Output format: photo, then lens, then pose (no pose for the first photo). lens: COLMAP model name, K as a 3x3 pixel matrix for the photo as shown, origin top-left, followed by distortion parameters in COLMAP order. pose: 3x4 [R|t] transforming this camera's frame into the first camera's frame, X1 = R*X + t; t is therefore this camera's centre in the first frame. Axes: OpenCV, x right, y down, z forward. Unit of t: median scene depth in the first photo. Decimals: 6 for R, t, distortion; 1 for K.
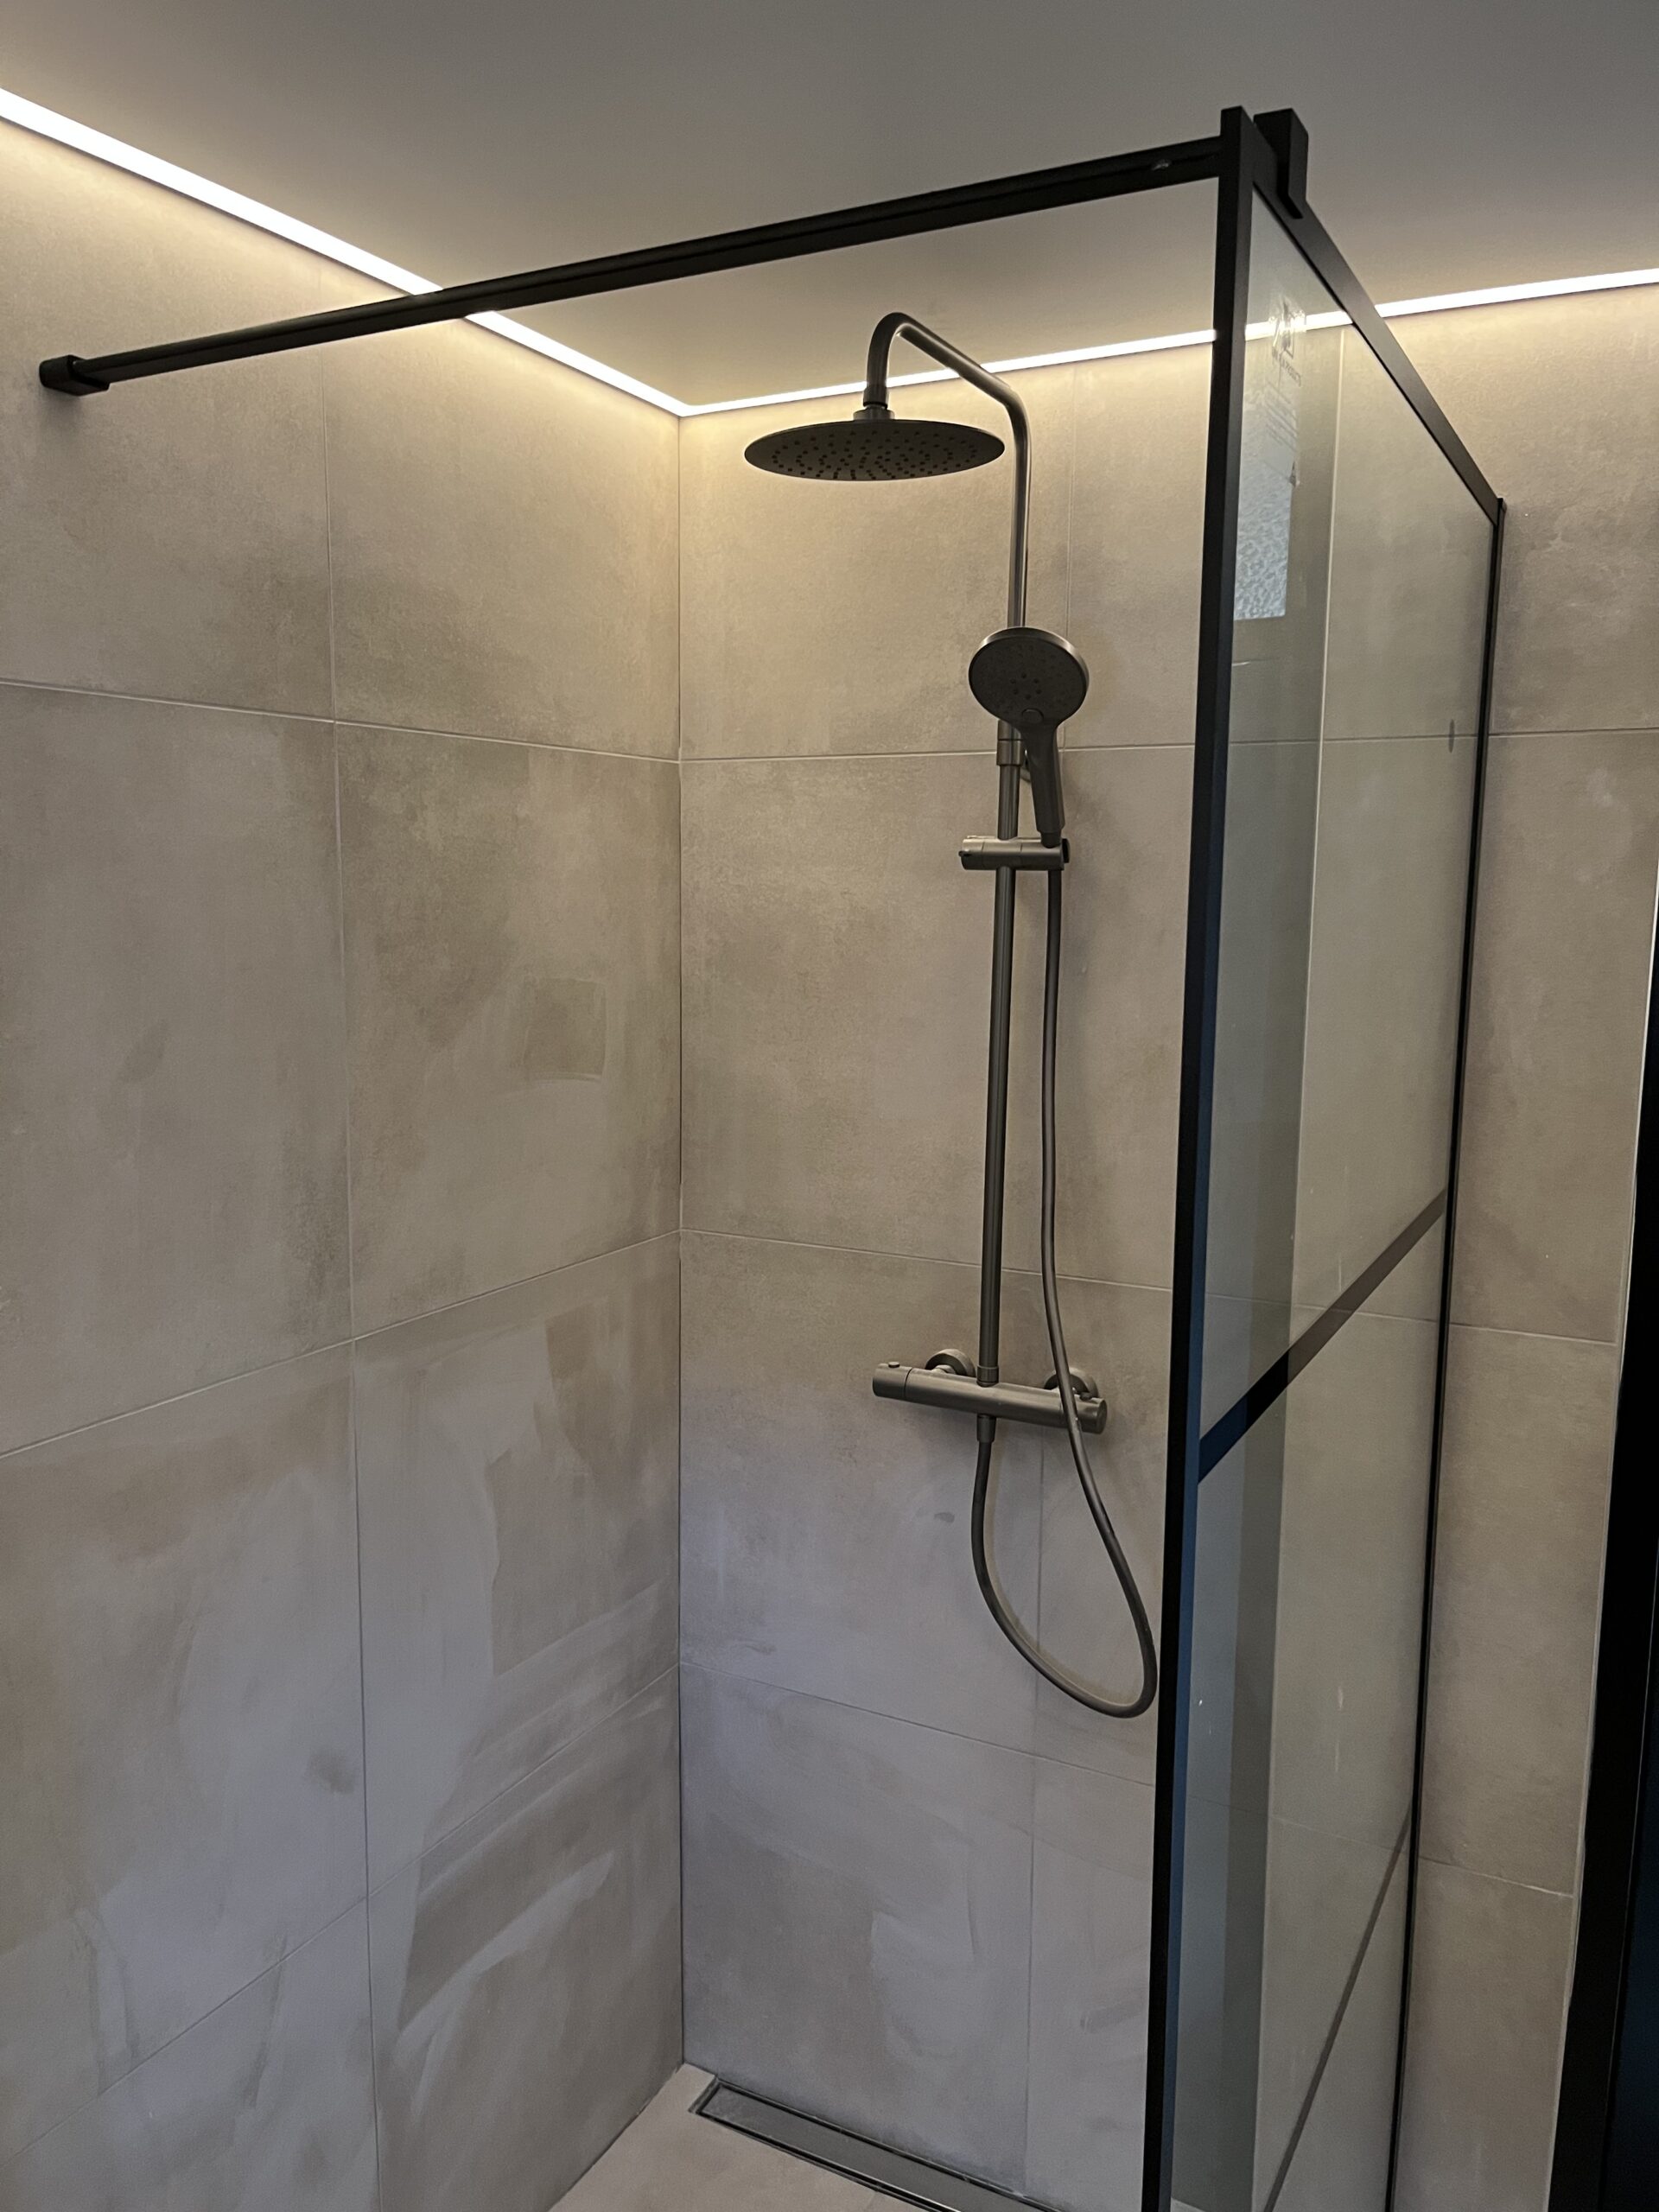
lens RADIAL K [[1691.4, 0, 833.4], [0, 1691.4, 1095.0], [0, 0, 1]] dist [0.120119, -0.179225]
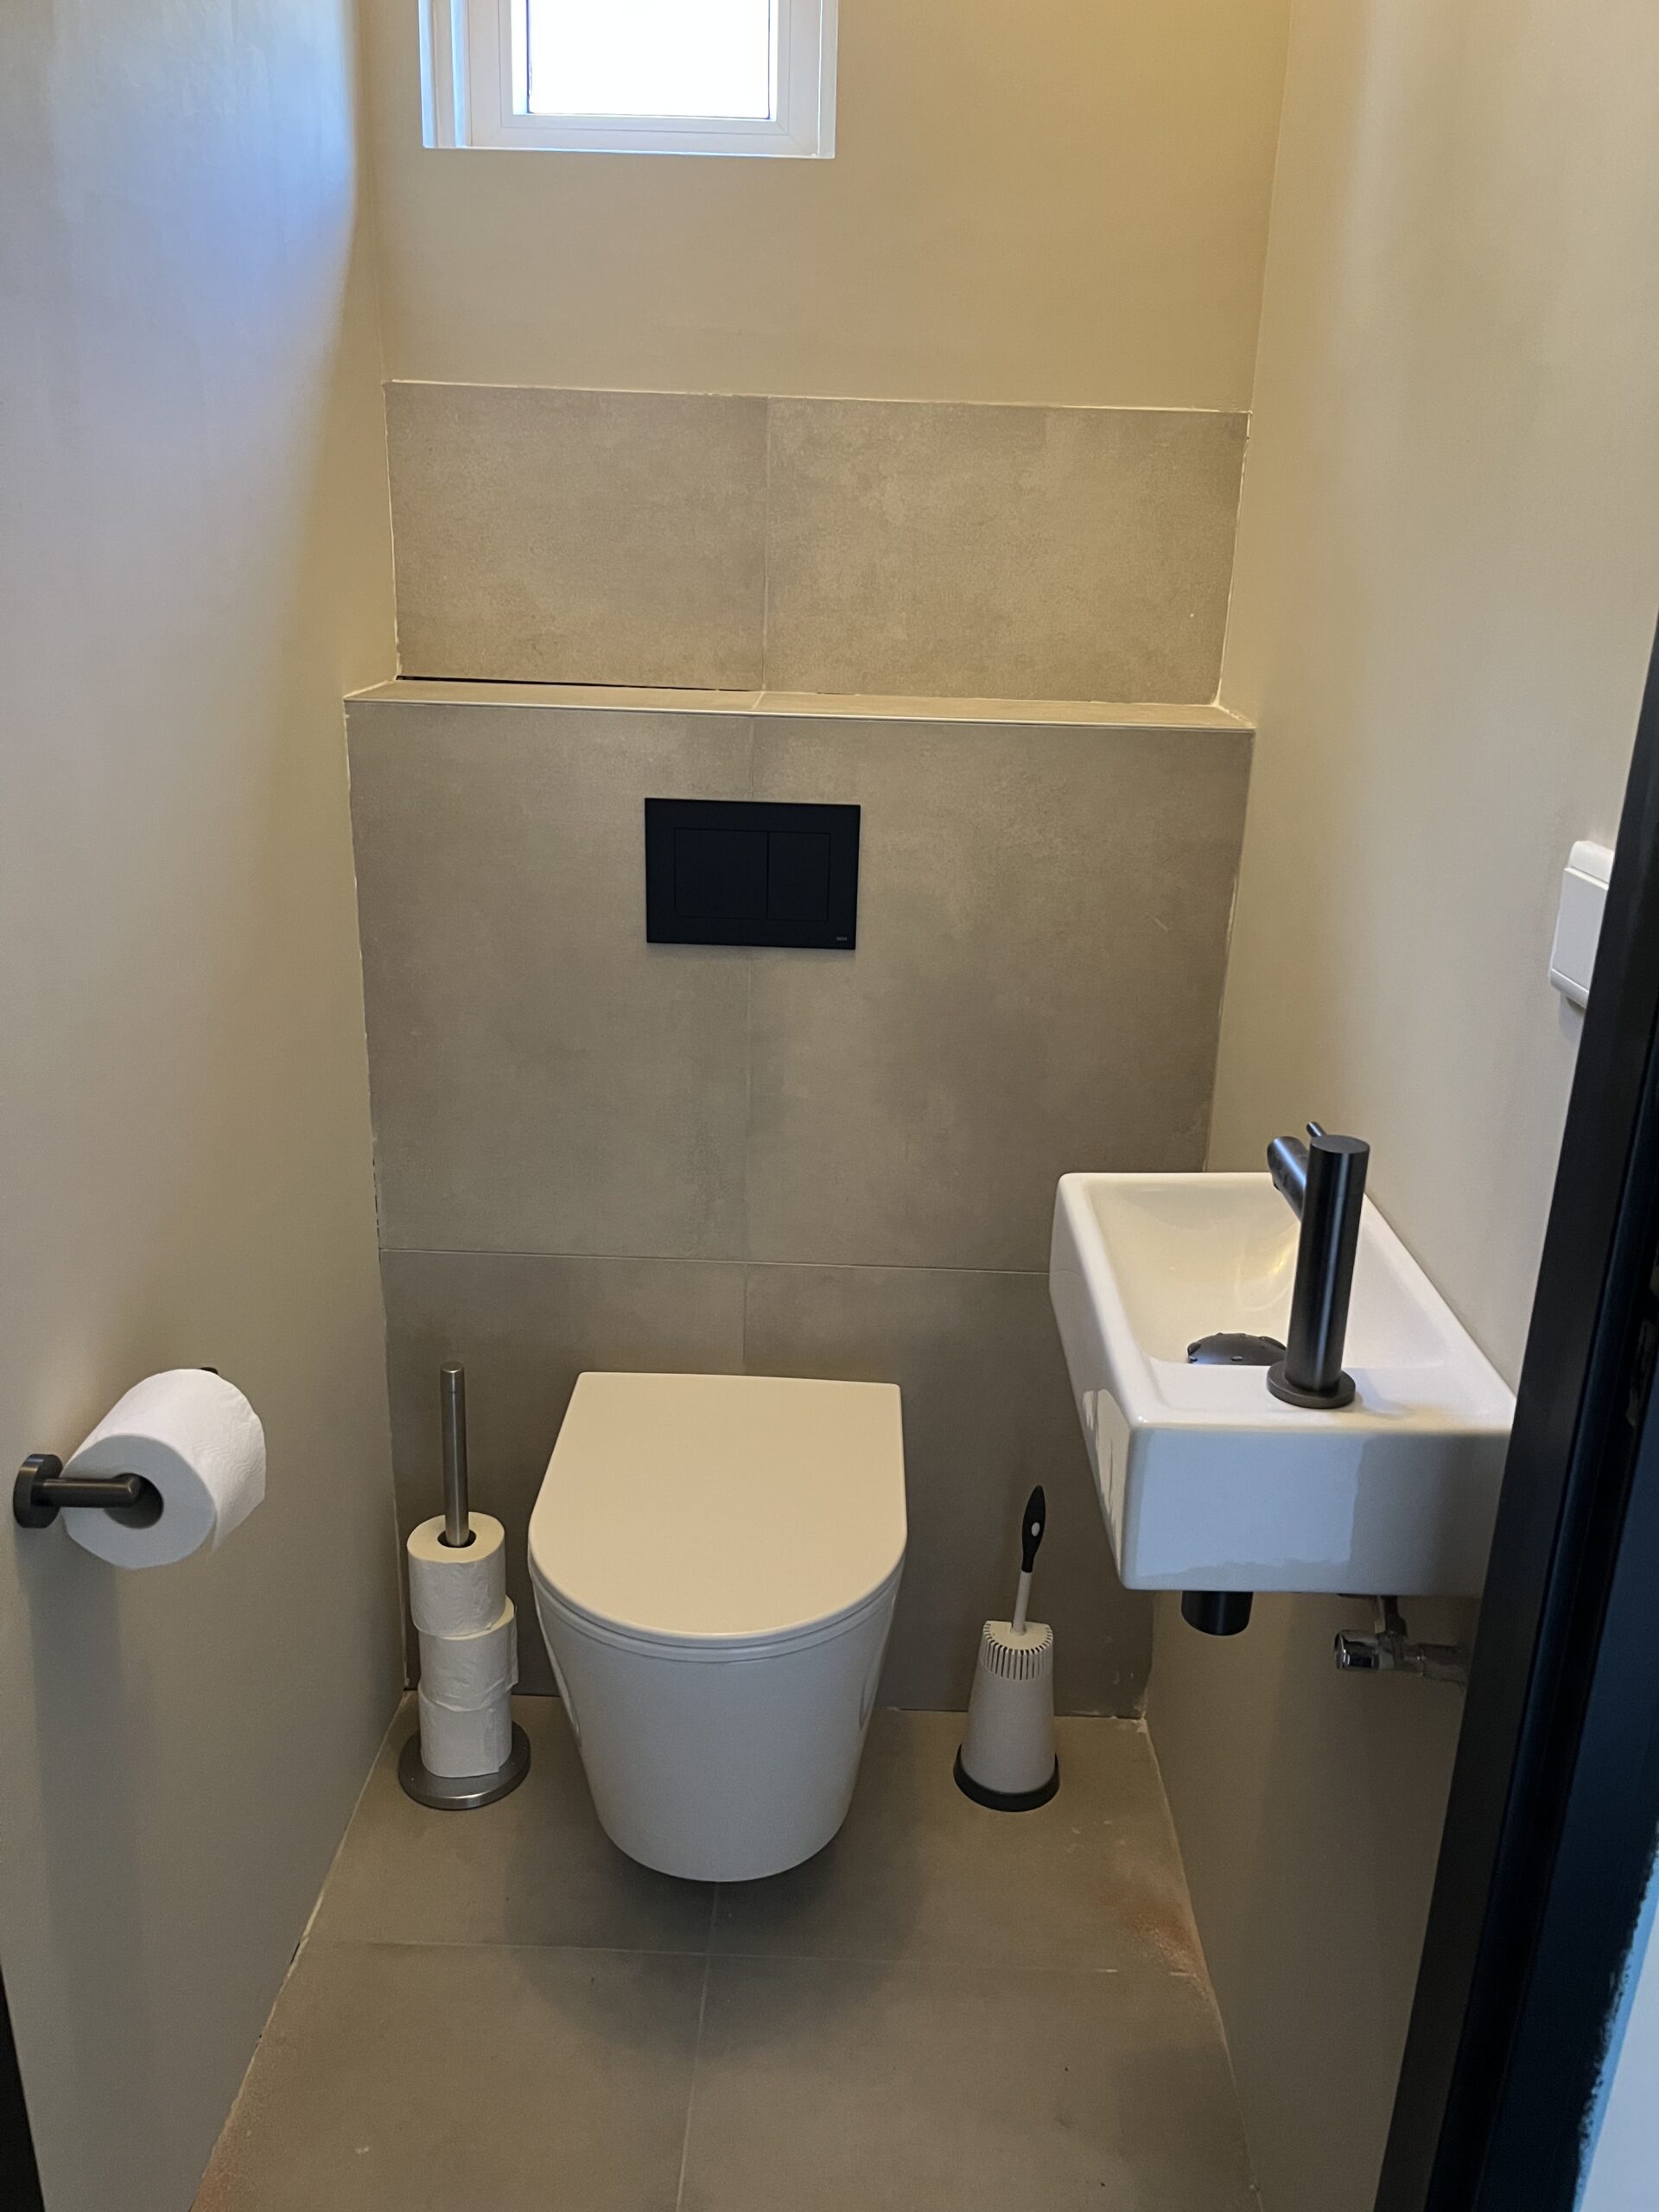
lens RADIAL K [[1679.2, 0, 829.5], [0, 1679.2, 1106.0], [0, 0, 1]] dist [0.005107, 0.000180]
pose [[0.447008, 0.284980, -0.847922, 0.737516], [-0.148615, 0.958382, 0.243758, -0.043915], [0.882099, 0.017052, 0.470756, 0.483344]]
